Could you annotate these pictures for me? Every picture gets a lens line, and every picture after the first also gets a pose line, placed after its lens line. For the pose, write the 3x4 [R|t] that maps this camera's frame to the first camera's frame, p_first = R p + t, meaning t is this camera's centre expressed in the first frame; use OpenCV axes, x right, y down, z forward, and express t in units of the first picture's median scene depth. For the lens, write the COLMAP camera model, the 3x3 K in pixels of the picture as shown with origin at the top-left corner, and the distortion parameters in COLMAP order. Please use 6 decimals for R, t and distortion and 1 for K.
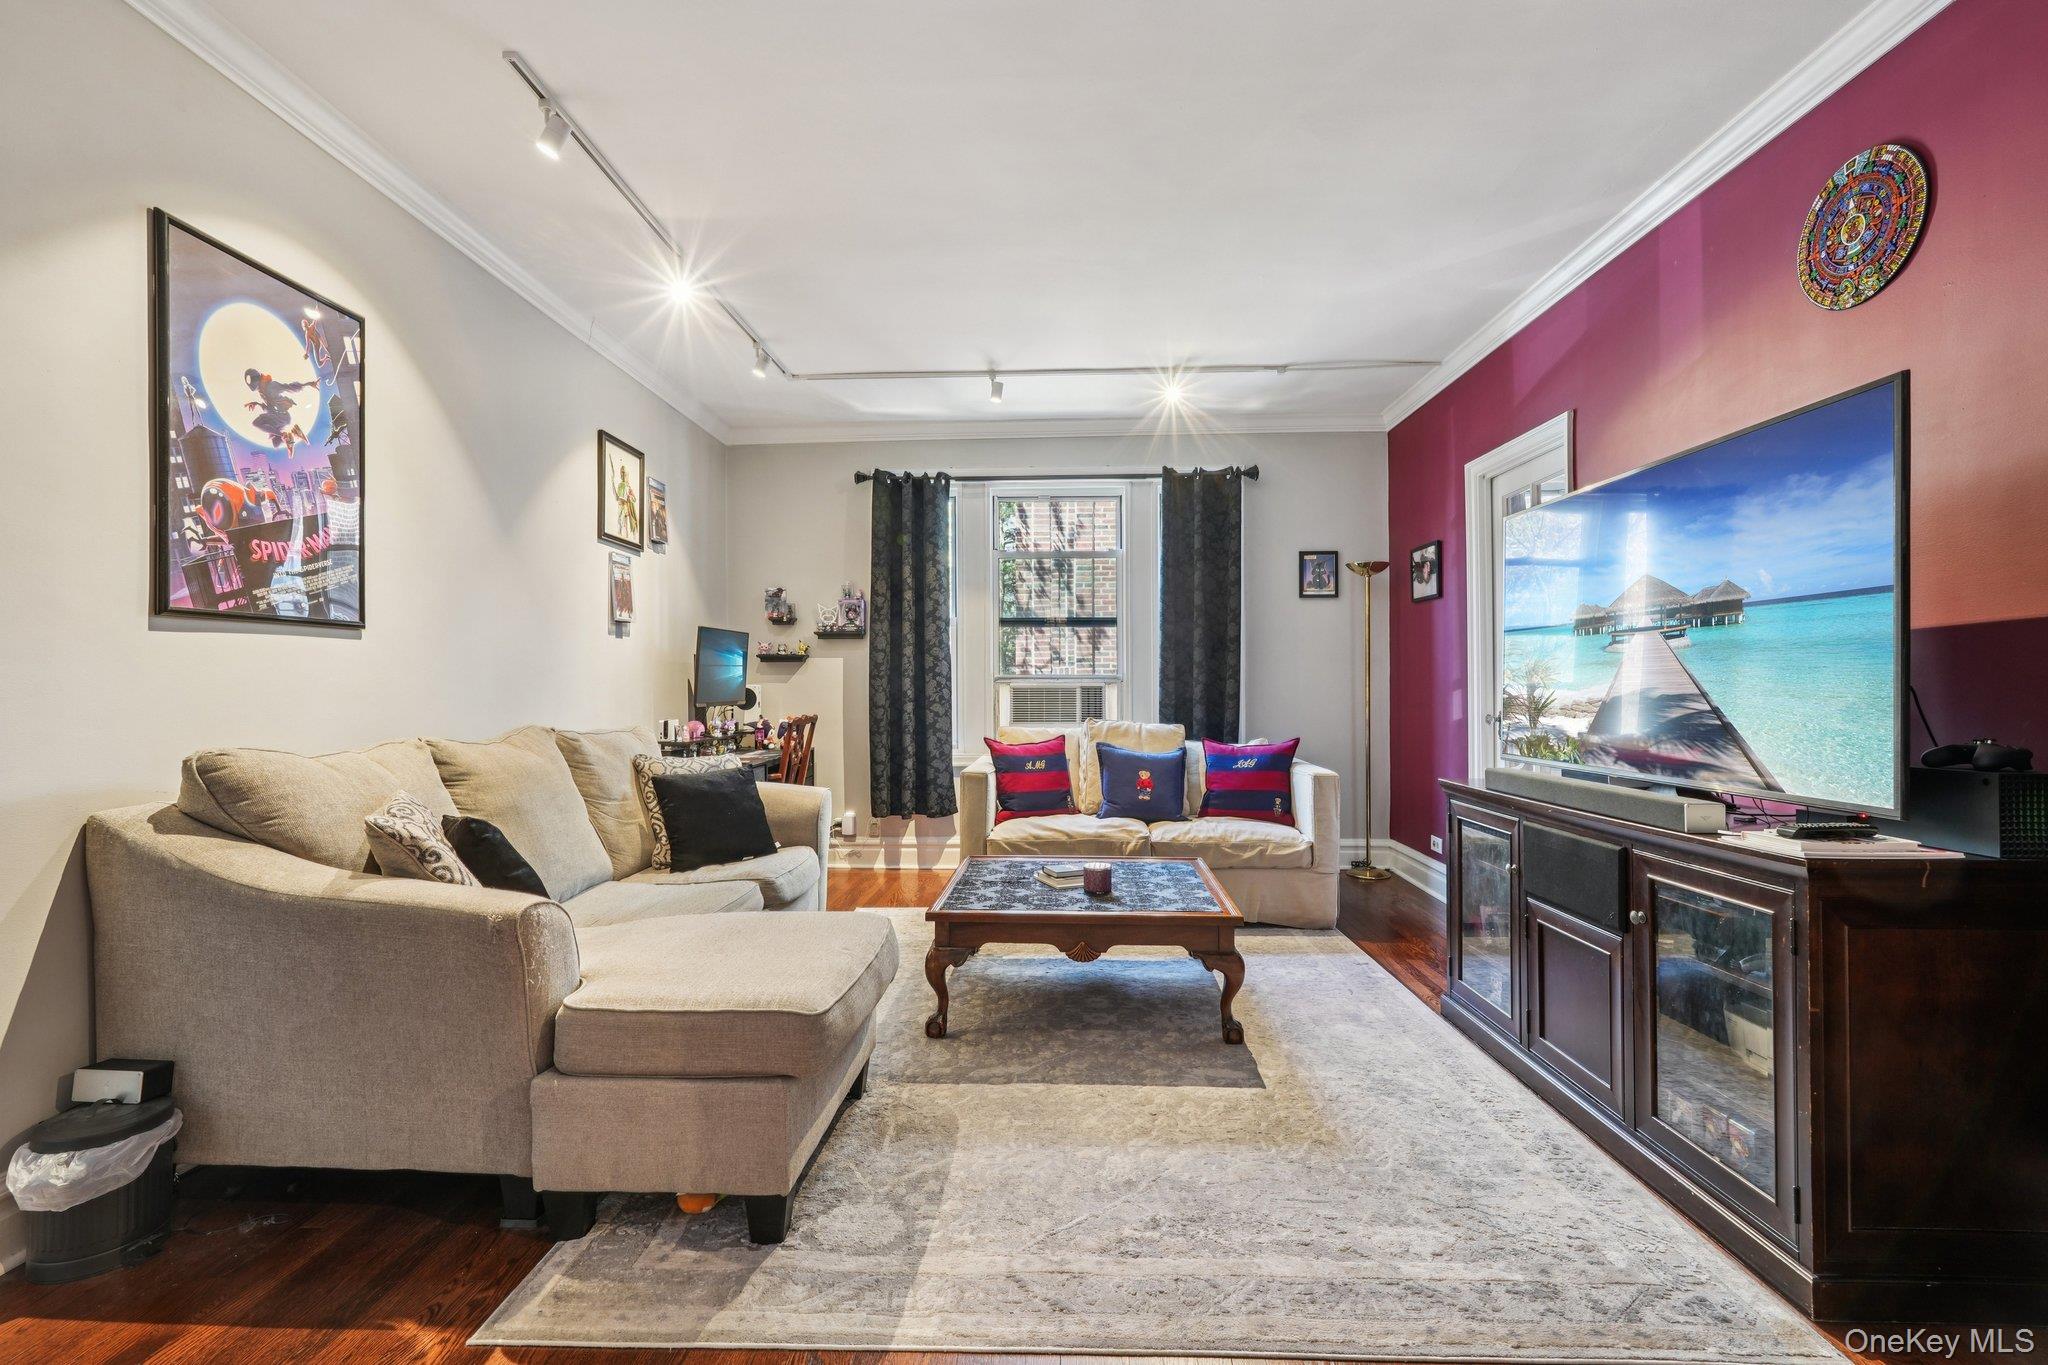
lens RADIAL K [[906.6, 0, 1022.5], [0, 906.6, 678.0], [0, 0, 1]] dist [-0.003068, 0.001412]
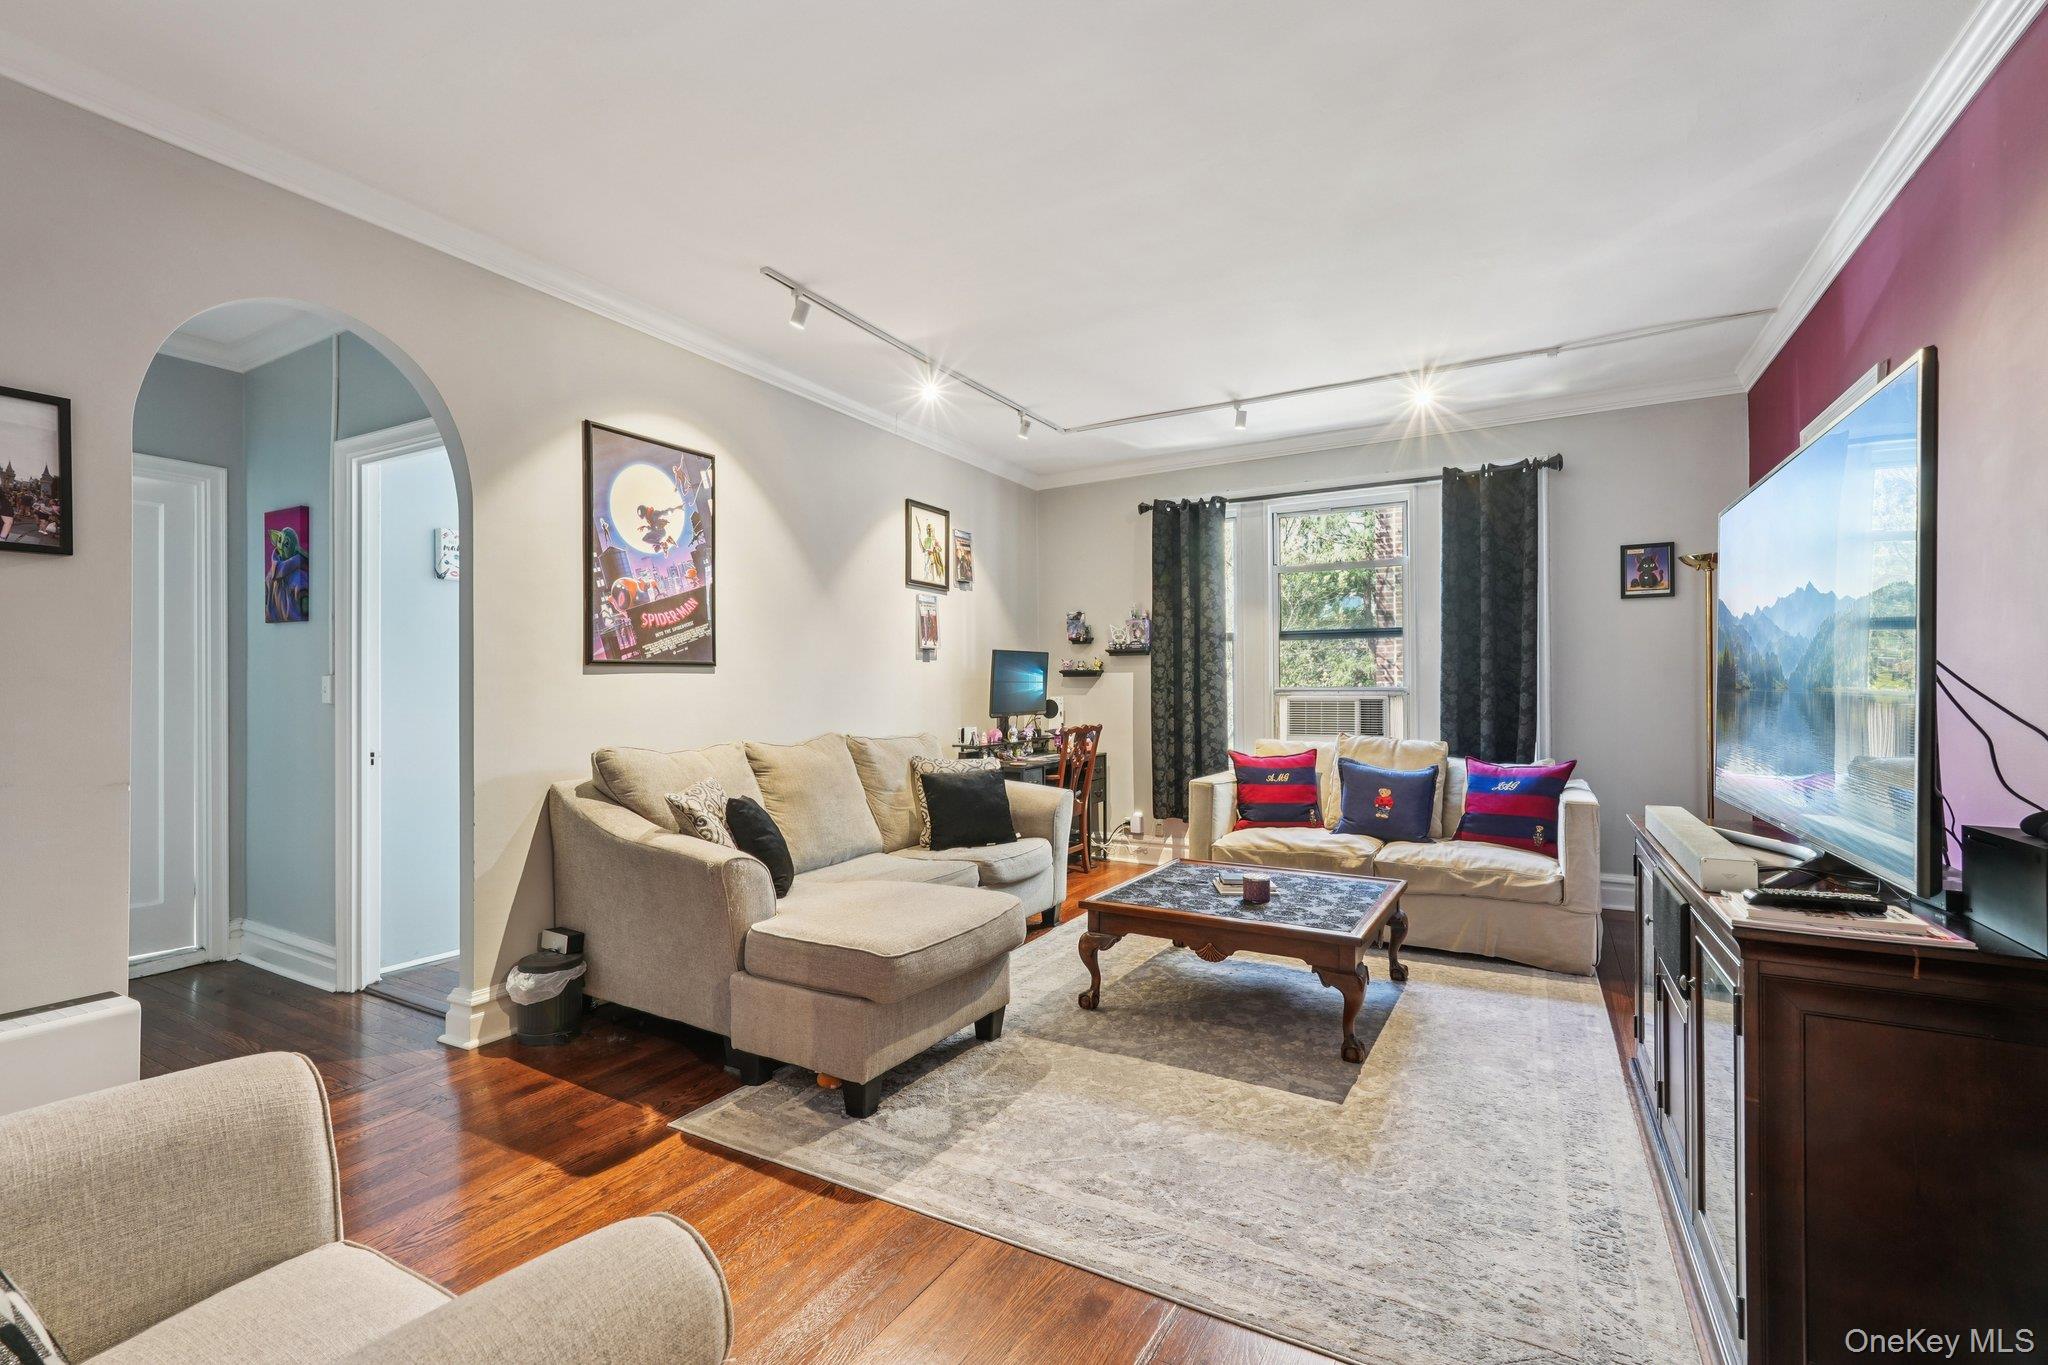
lens RADIAL K [[897.7, 0, 1024.0], [0, 897.7, 682.5], [0, 0, 1]] dist [-0.023184, 0.015680]
pose [[0.884604, -0.004350, -0.466322, 0.399837], [0.006534, 0.999974, 0.003066, -0.029185], [0.466297, -0.005759, 0.884610, -0.057748]]
